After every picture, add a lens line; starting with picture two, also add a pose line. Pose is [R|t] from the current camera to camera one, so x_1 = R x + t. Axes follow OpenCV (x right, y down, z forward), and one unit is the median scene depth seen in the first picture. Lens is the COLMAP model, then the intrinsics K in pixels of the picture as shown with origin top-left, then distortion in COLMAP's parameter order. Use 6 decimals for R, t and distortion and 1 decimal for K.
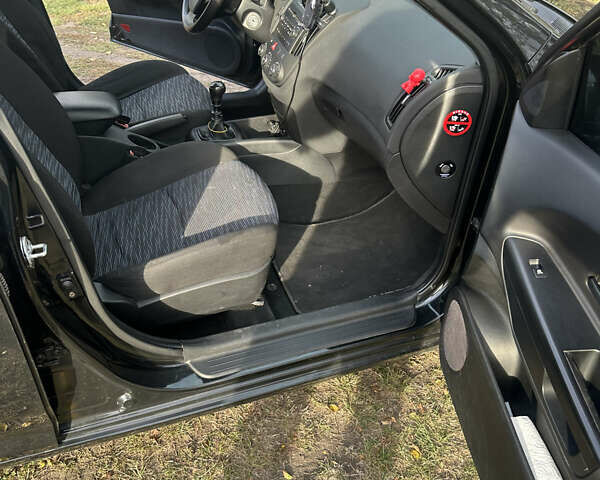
lens RADIAL K [[564.6, 0, 300.0], [0, 564.6, 240.0], [0, 0, 1]] dist [0.157983, -0.322260]
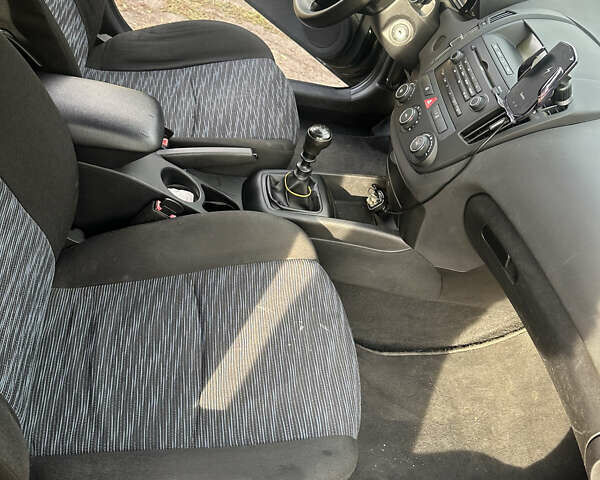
lens RADIAL K [[564.6, 0, 300.0], [0, 564.6, 240.0], [0, 0, 1]] dist [0.157983, -0.322260]
pose [[0.954648, 0.297618, 0.008456, -0.144878], [-0.296119, 0.946115, 0.131069, -0.250615], [0.031008, -0.127629, 0.991337, 0.396306]]
